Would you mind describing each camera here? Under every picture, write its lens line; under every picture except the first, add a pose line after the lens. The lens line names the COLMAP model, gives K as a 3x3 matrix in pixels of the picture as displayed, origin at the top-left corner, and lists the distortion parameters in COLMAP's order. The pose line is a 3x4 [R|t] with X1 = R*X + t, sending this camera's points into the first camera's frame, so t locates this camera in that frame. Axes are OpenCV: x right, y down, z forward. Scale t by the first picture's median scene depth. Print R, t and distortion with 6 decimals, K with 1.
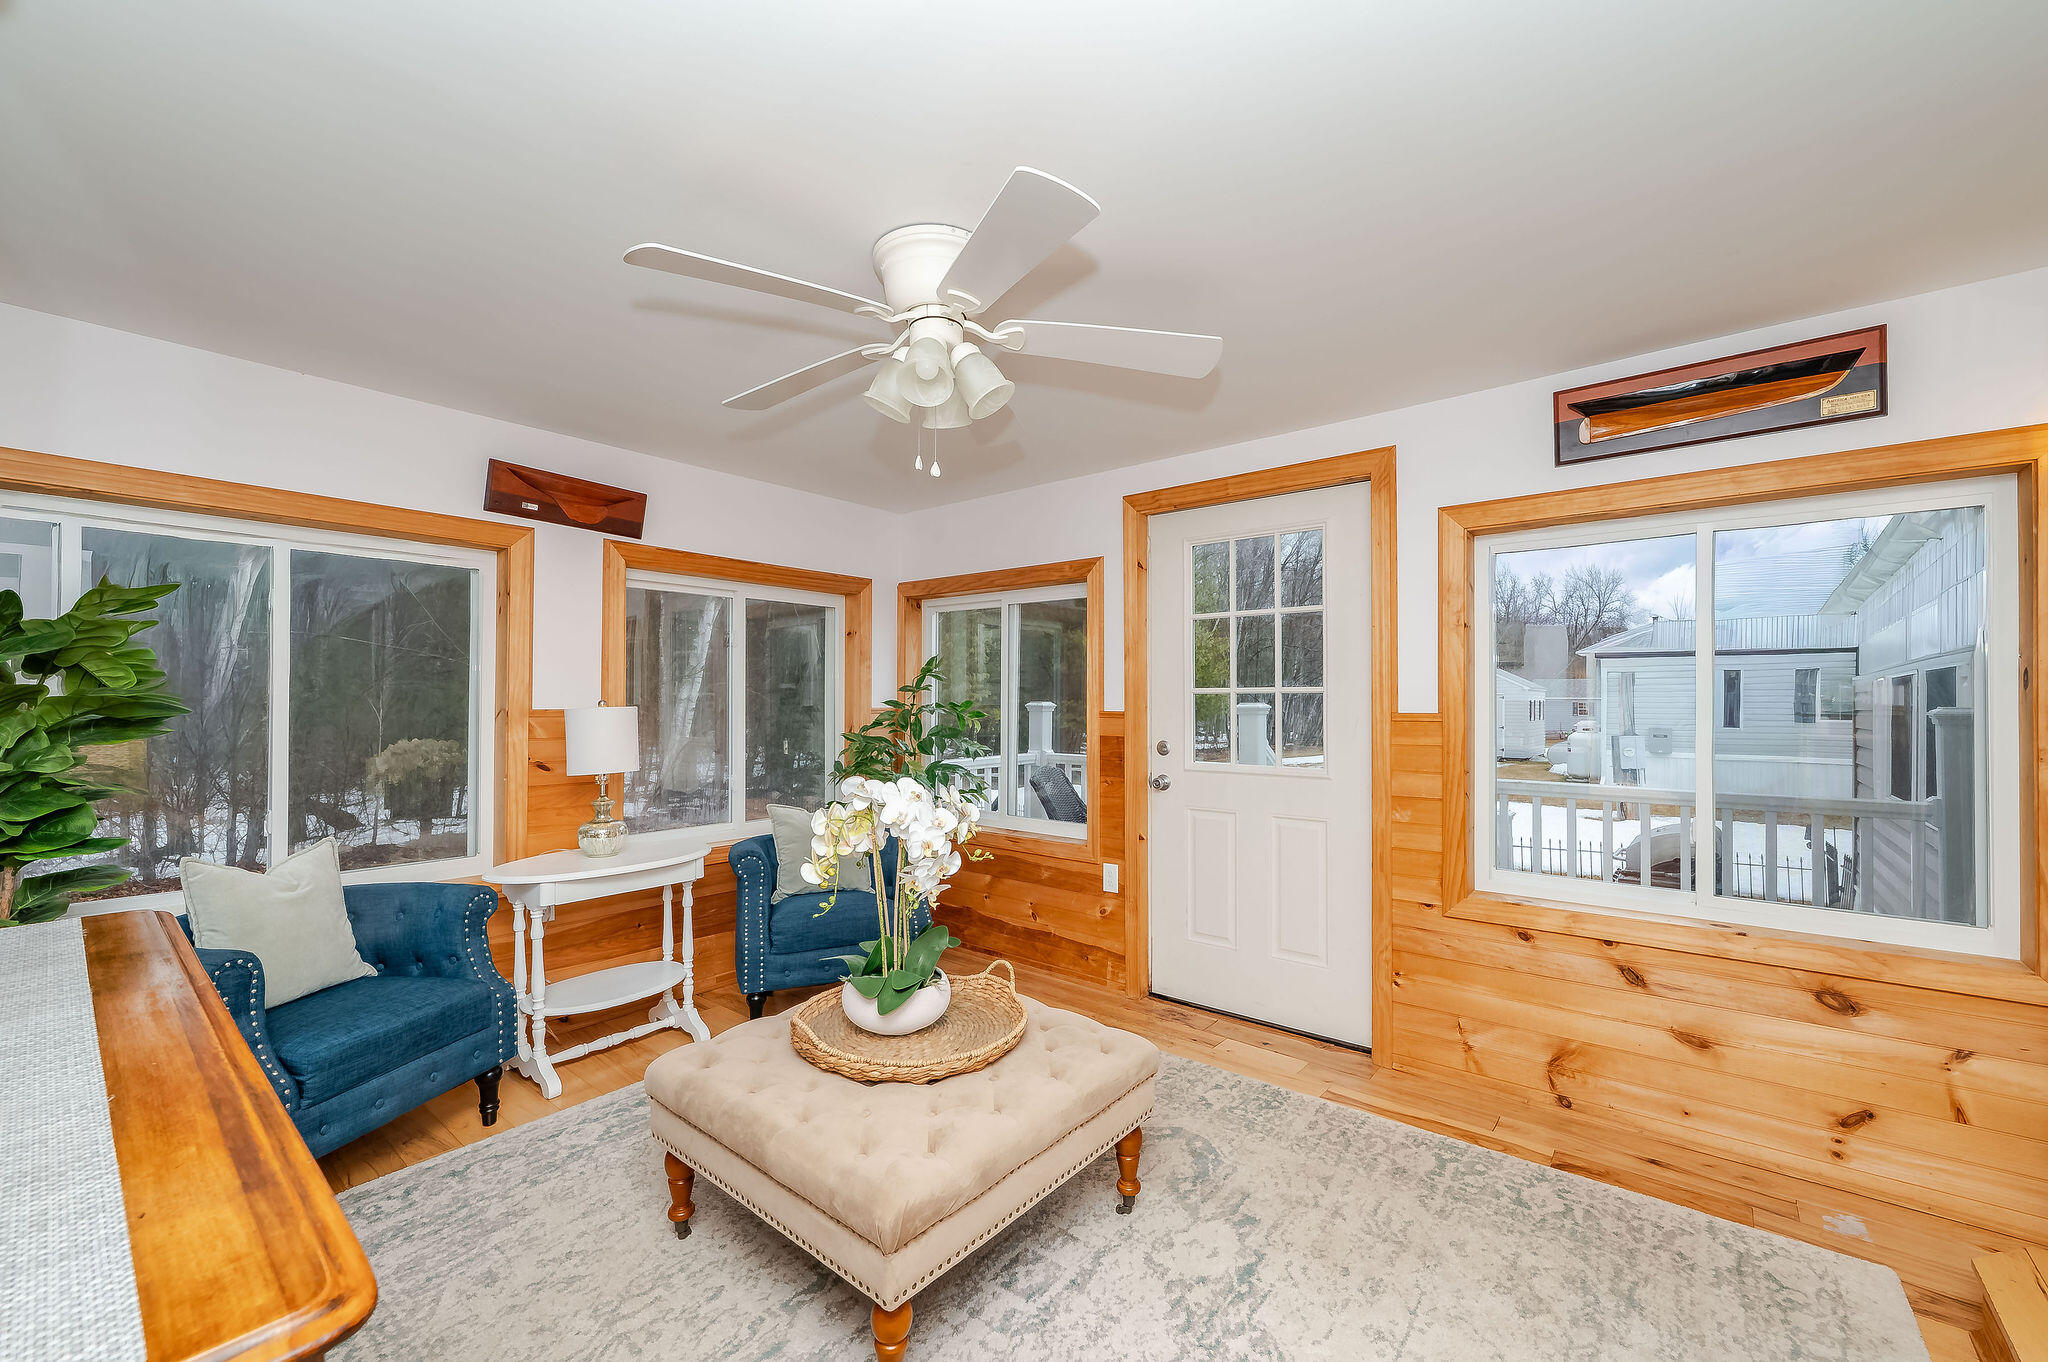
lens RADIAL K [[816.1, 0, 1014.3], [0, 816.1, 687.0], [0, 0, 1]] dist [0.000668, 0.000117]
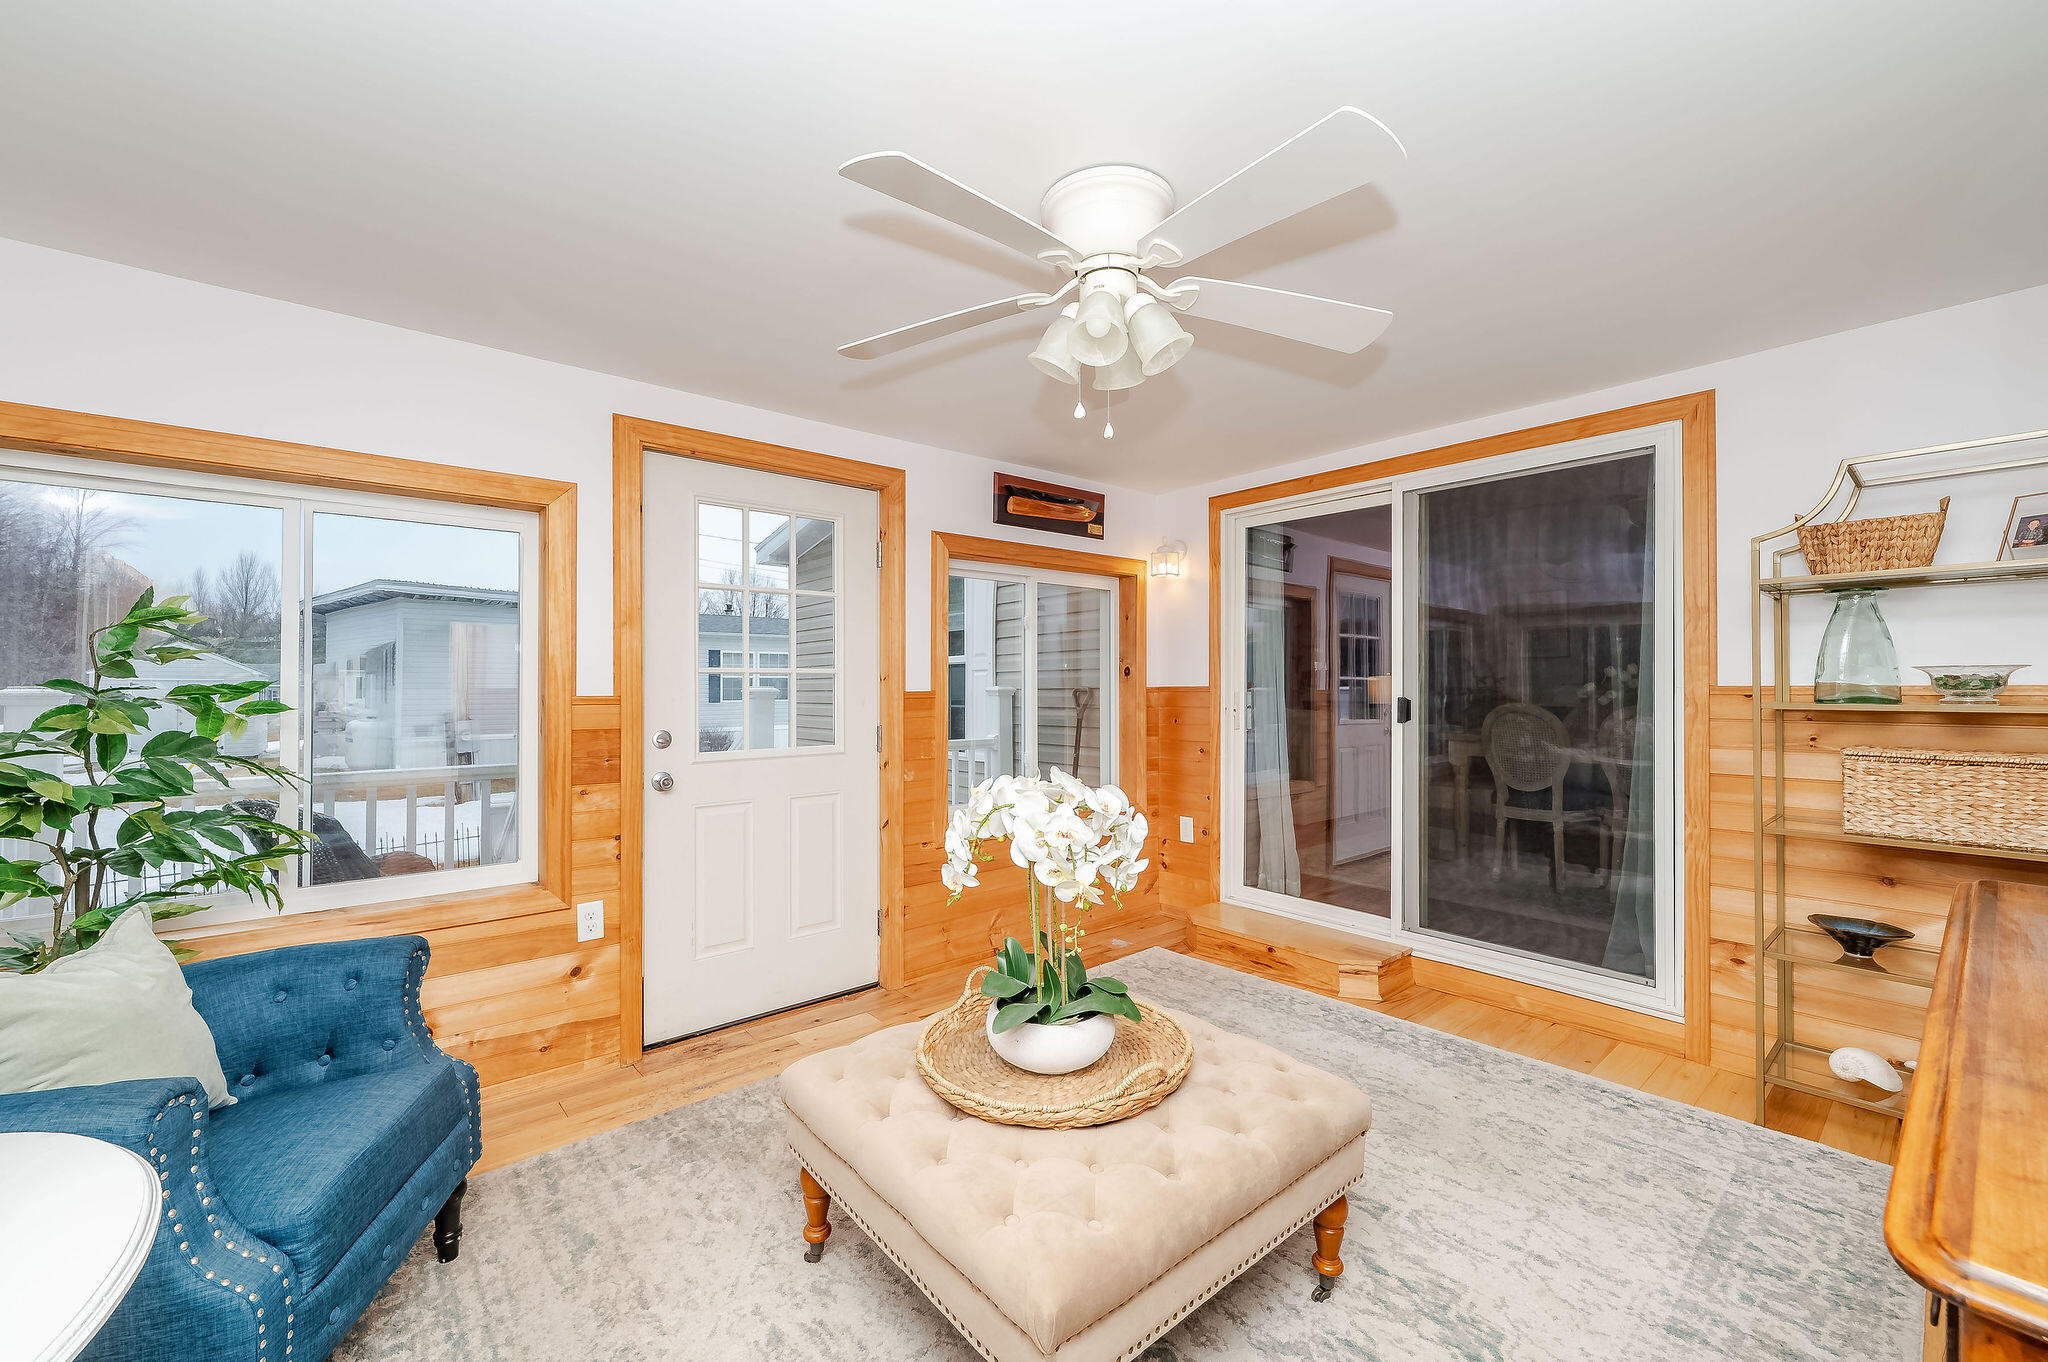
lens RADIAL K [[816.1, 0, 1018.2], [0, 816.1, 689.0], [0, 0, 1]] dist [0.000668, 0.000117]
pose [[0.177785, -0.005943, 0.984051, -0.661739], [-0.012139, 0.999892, 0.008232, 0.014004], [-0.983994, -0.013409, 0.177694, 0.596081]]
